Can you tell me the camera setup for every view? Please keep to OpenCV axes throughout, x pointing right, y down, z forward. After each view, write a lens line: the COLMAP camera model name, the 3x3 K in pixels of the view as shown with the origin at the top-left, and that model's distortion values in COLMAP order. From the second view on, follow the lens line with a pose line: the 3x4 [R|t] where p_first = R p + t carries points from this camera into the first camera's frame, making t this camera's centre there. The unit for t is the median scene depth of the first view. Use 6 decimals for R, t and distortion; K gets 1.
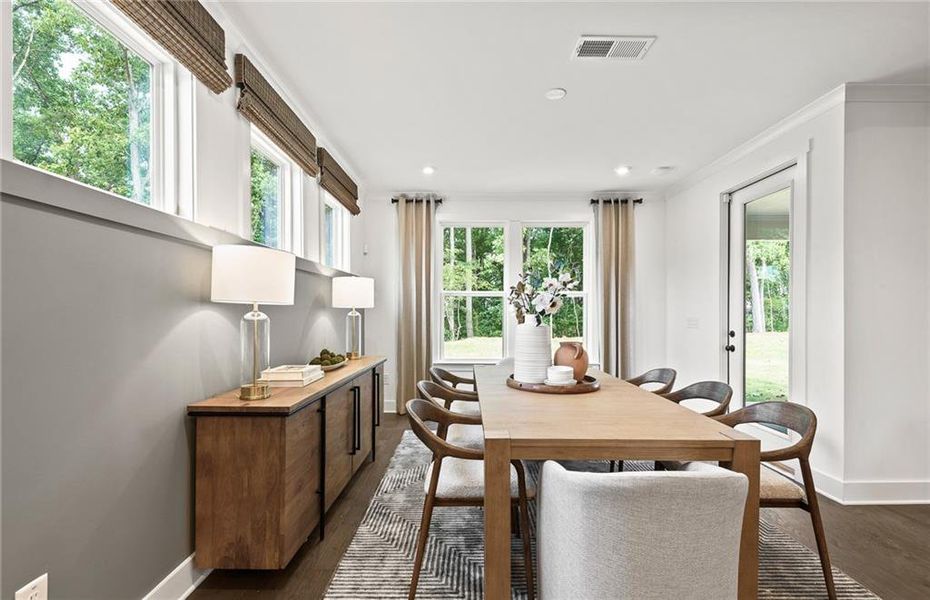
lens RADIAL K [[403.3, 0, 464.2], [0, 403.3, 309.5], [0, 0, 1]] dist [0.001640, 0.000052]
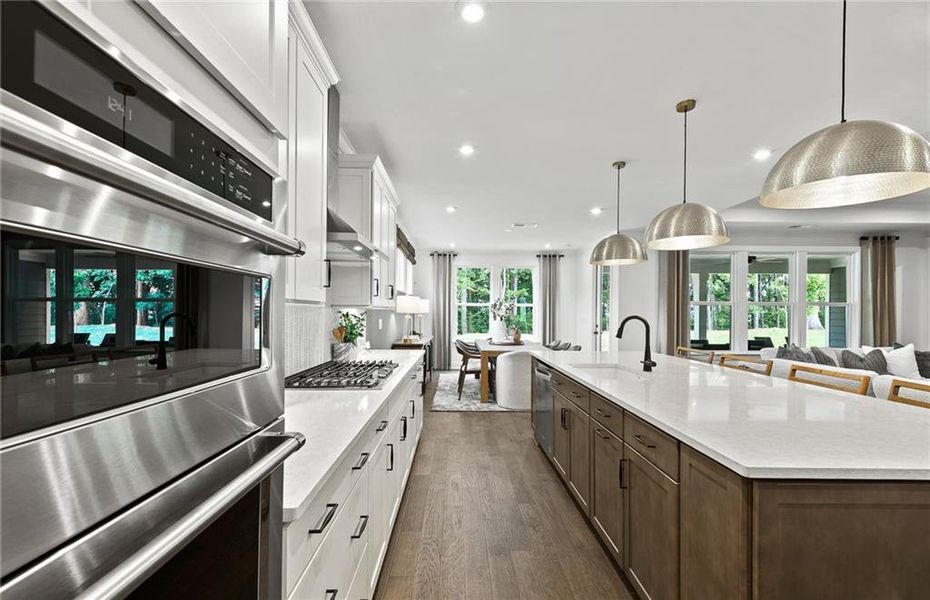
lens RADIAL K [[403.3, 0, 464.2], [0, 403.3, 309.5], [0, 0, 1]] dist [0.001640, 0.000052]
pose [[0.999764, 0.007229, 0.020503, -0.061551], [-0.007240, 0.999974, 0.000472, -0.018482], [-0.020499, -0.000620, 0.999790, -0.913099]]
